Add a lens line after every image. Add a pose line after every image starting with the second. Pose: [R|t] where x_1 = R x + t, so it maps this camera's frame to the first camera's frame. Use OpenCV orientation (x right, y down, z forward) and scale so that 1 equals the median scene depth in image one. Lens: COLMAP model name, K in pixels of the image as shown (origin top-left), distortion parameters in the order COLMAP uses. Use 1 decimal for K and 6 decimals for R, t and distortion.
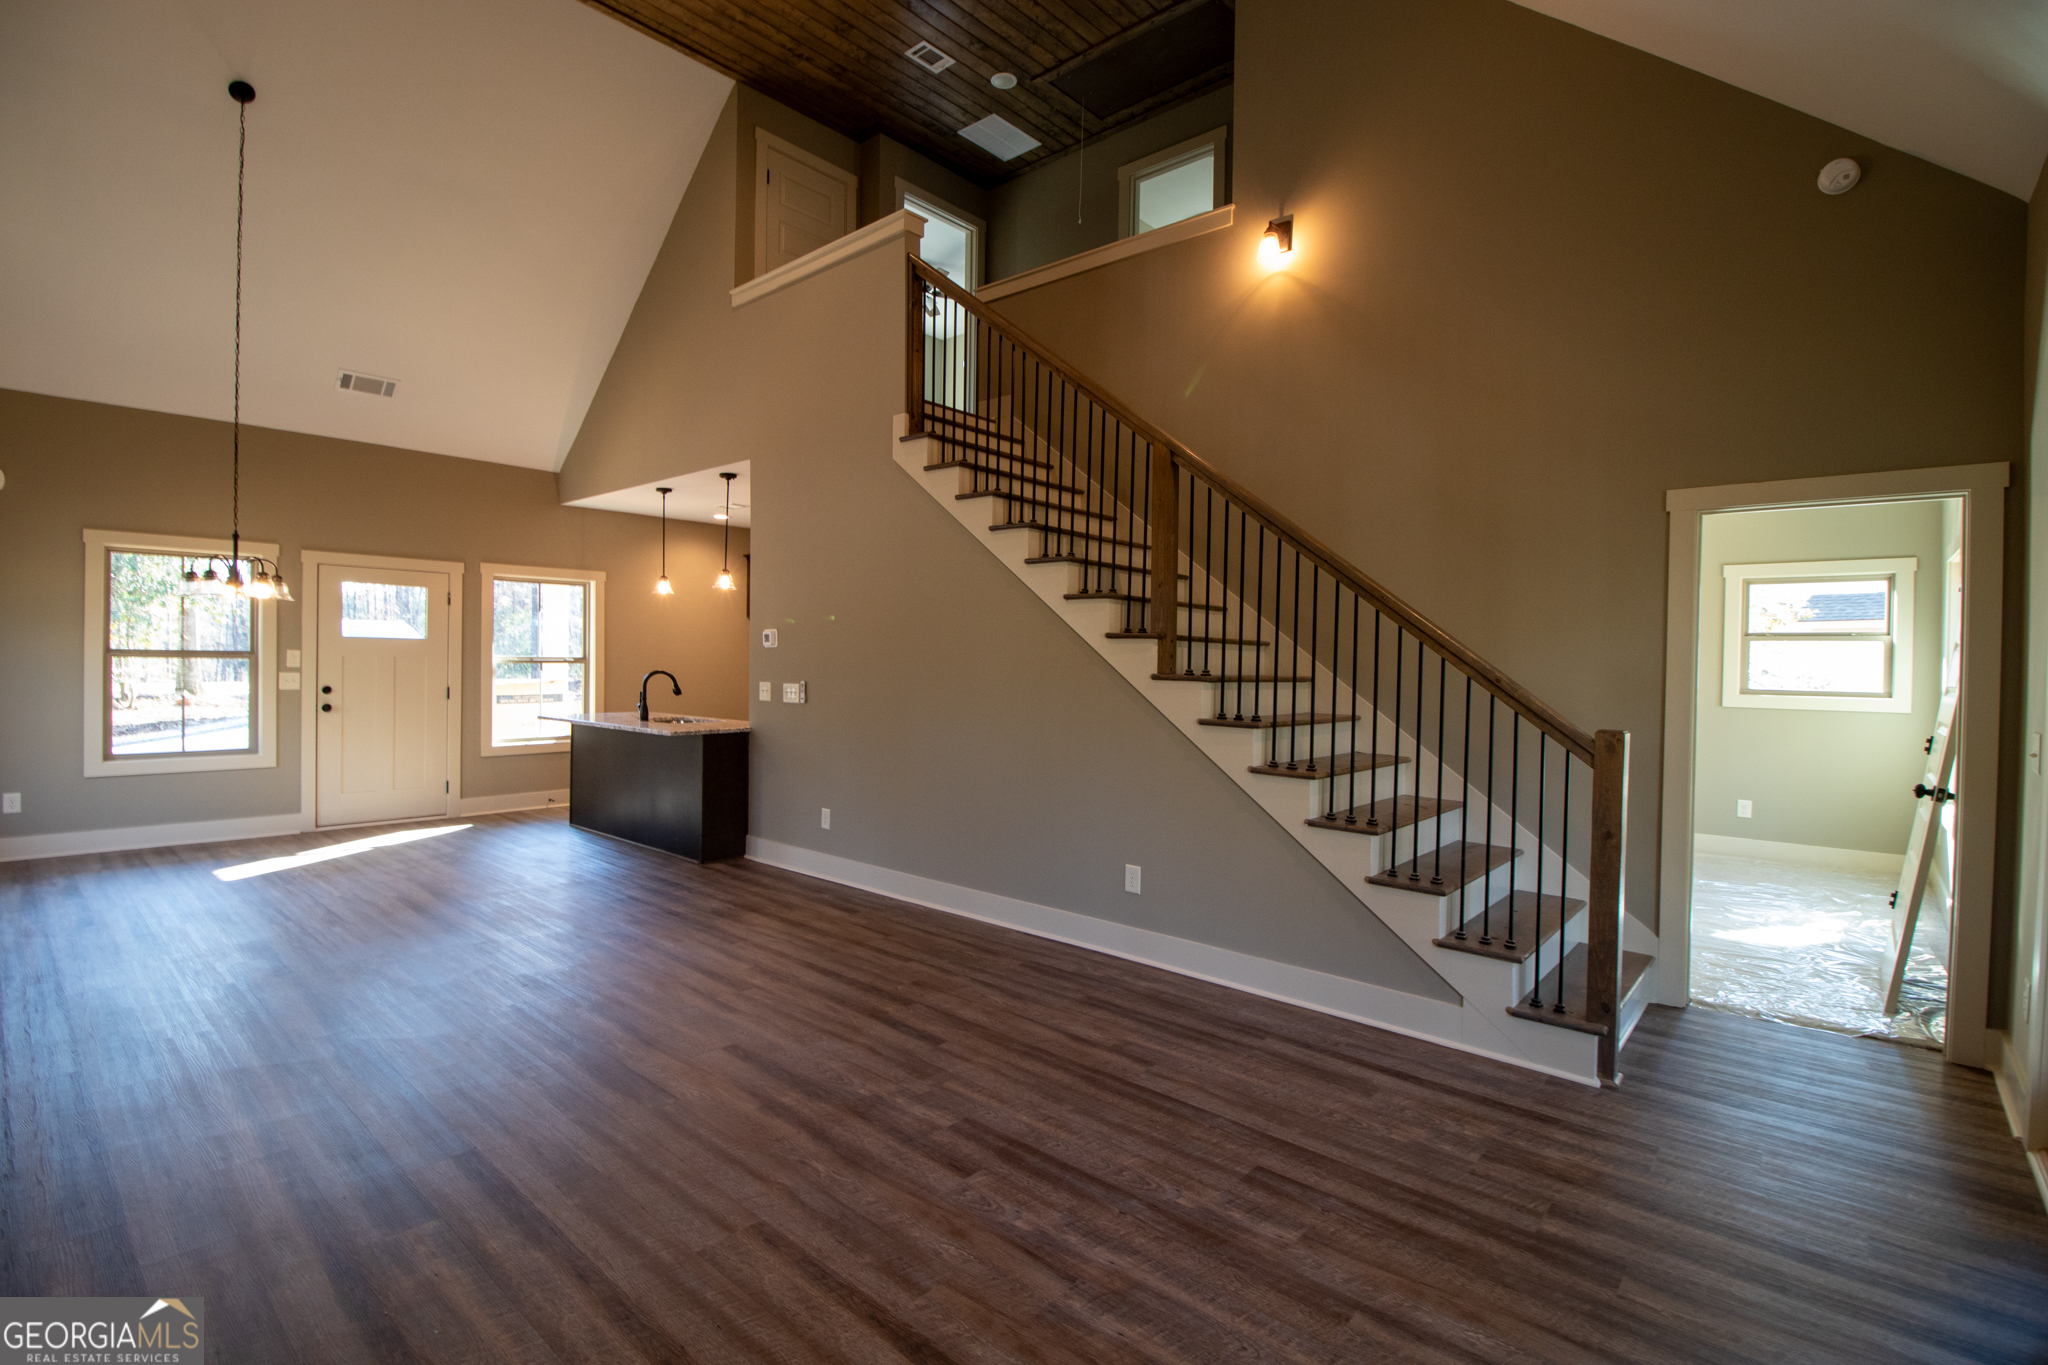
lens RADIAL K [[947.5, 0, 1019.0], [0, 947.5, 668.6], [0, 0, 1]] dist [0.000308, -0.012850]
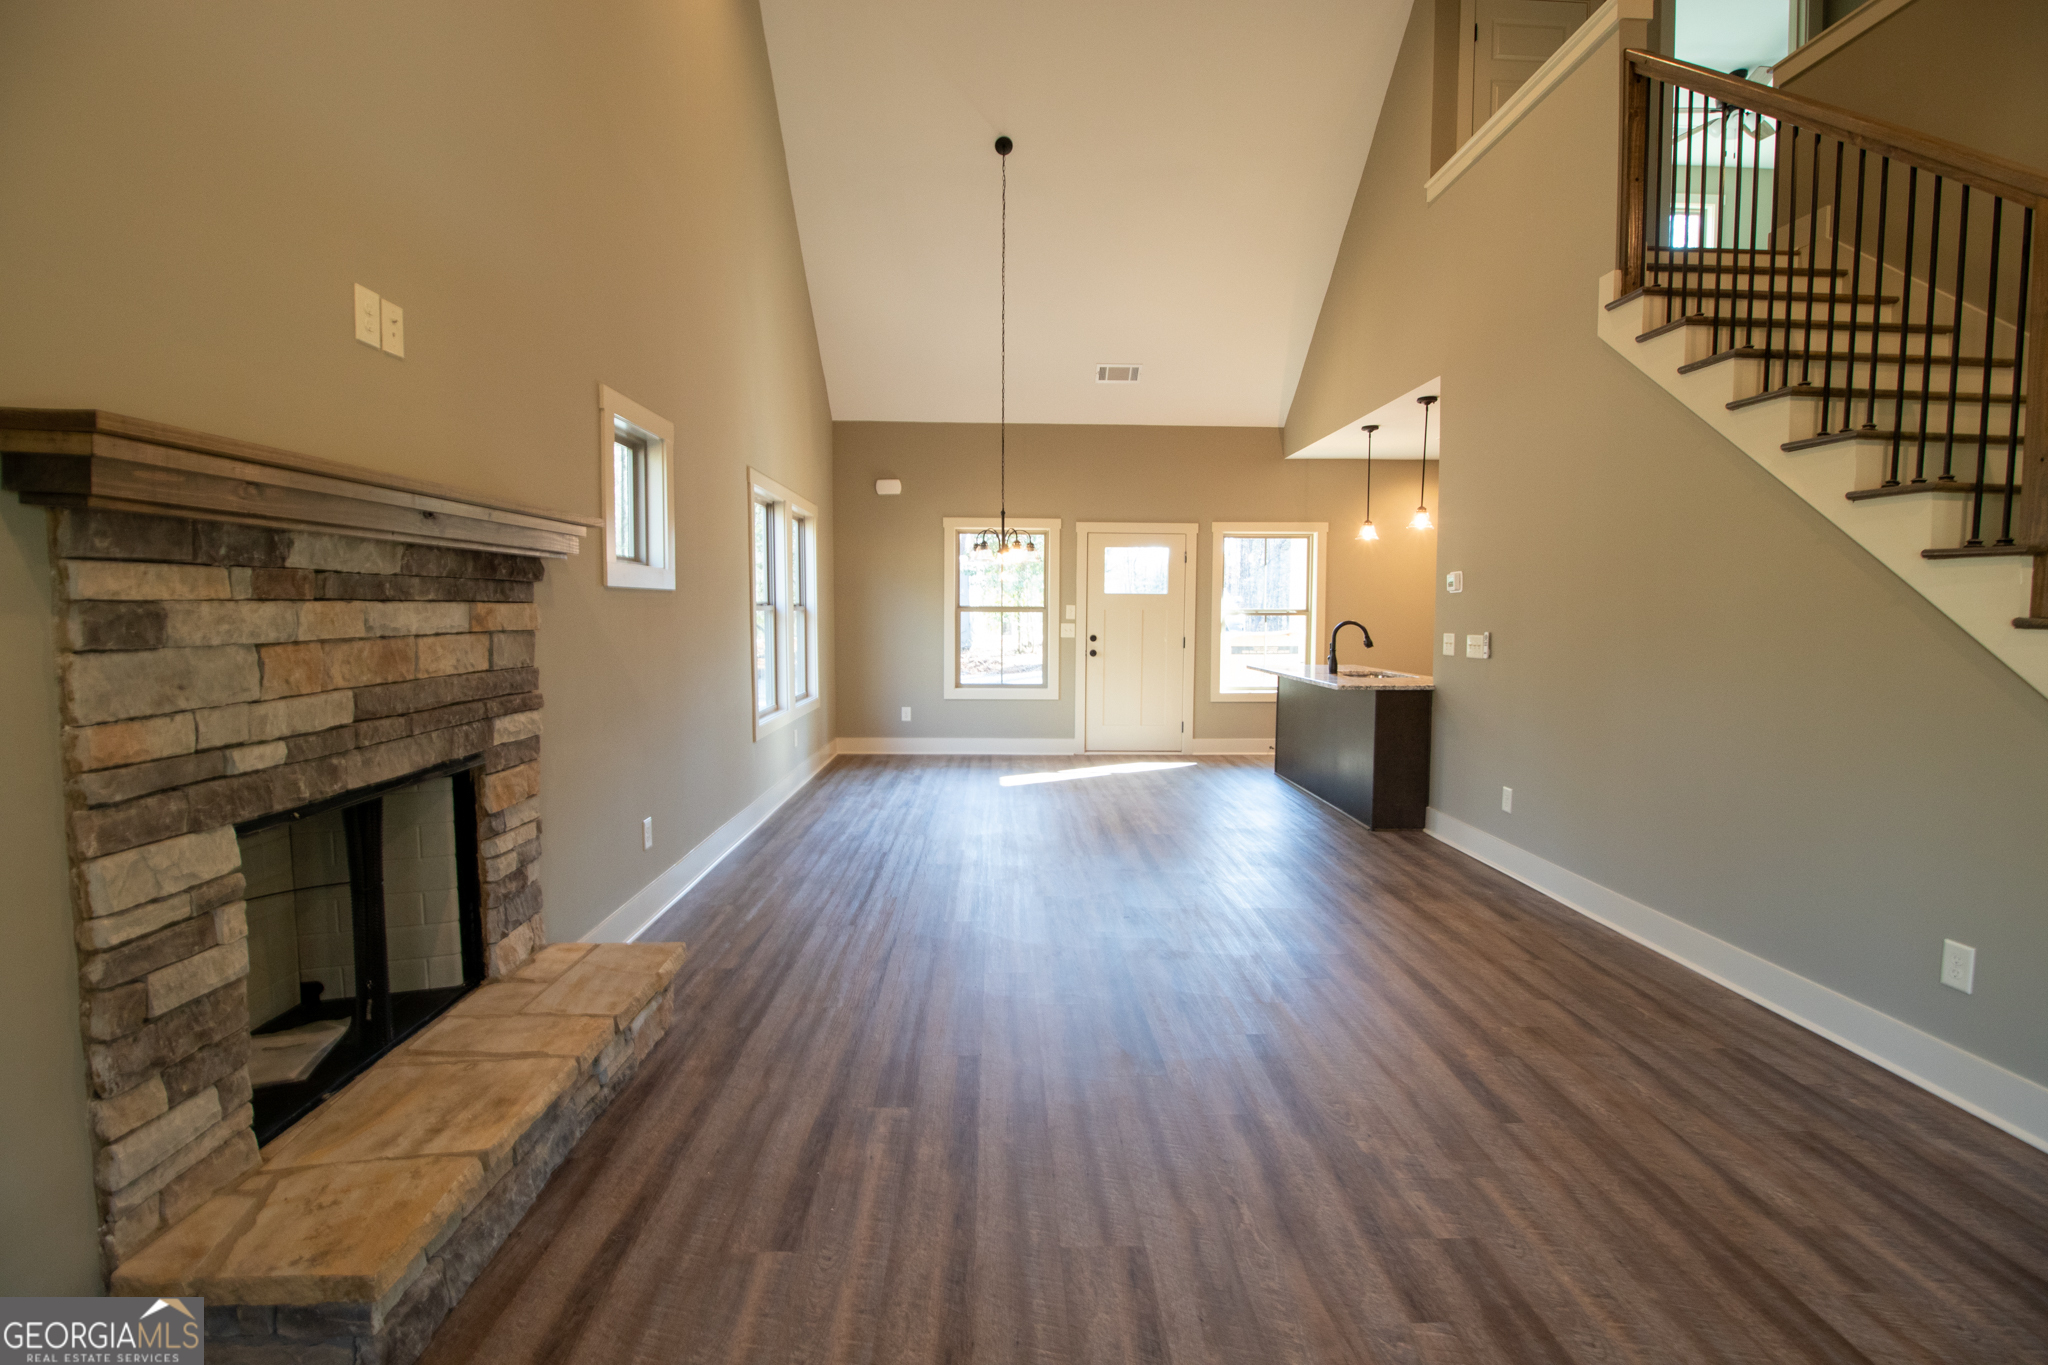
lens RADIAL K [[947.5, 0, 1026.2], [0, 947.5, 671.1], [0, 0, 1]] dist [0.000308, -0.012850]
pose [[0.688032, 0.035461, -0.724813, 0.145325], [-0.000862, 0.998845, 0.048049, 0.011855], [0.725679, -0.032434, 0.687268, 0.197897]]
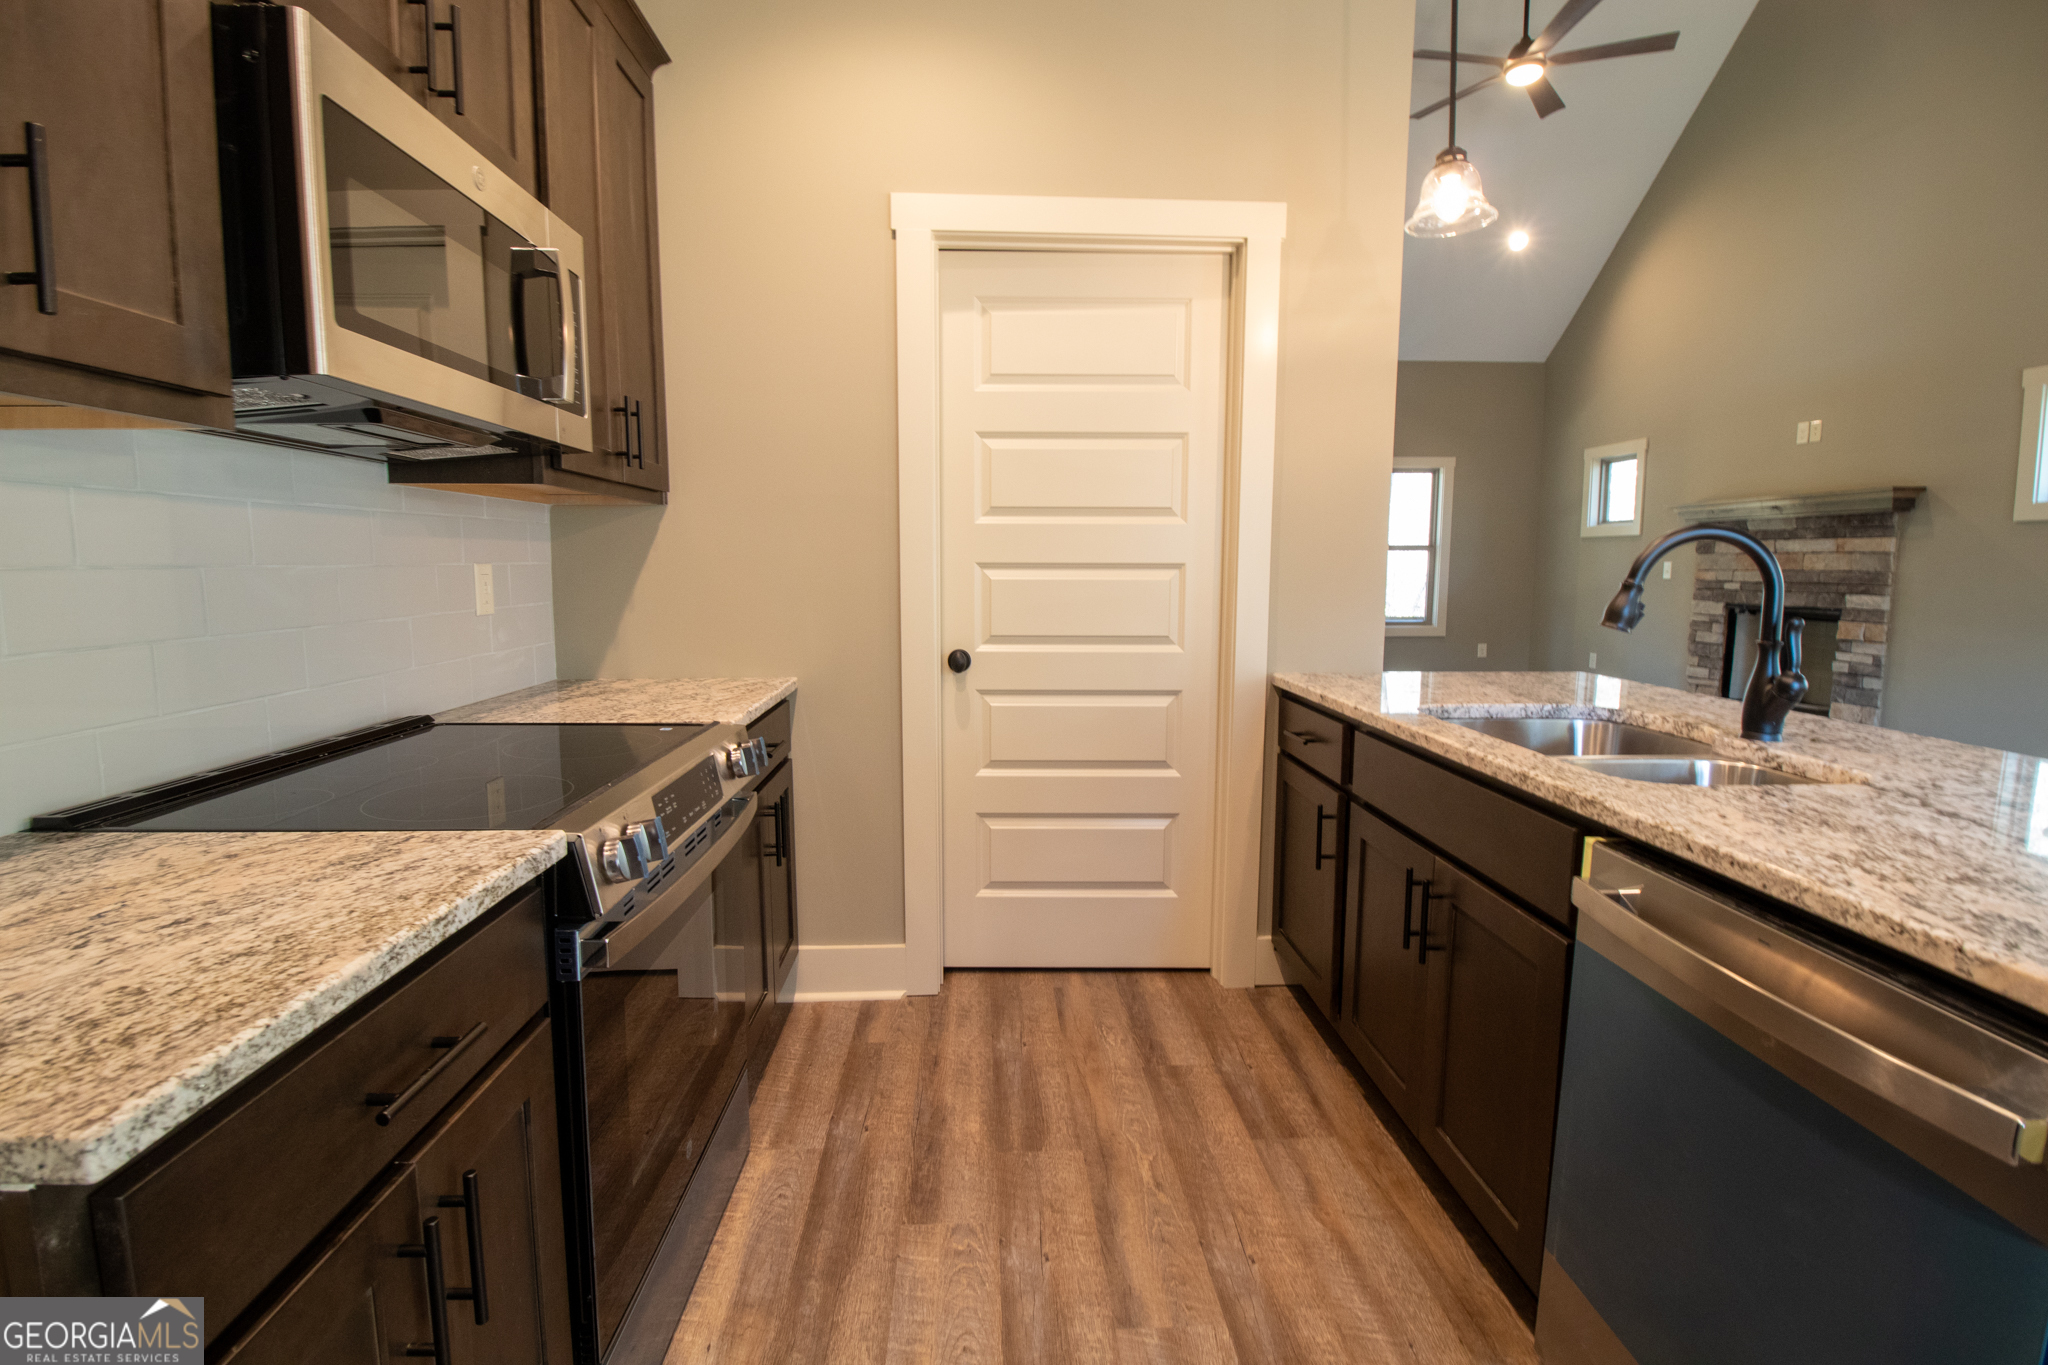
lens RADIAL K [[947.5, 0, 1020.2], [0, 947.5, 670.4], [0, 0, 1]] dist [0.000308, -0.012850]
pose [[-0.695766, -0.095119, 0.711942, -0.740514], [-0.000577, 0.991266, 0.131874, 0.007228], [-0.718268, 0.091343, -0.689744, 2.199032]]
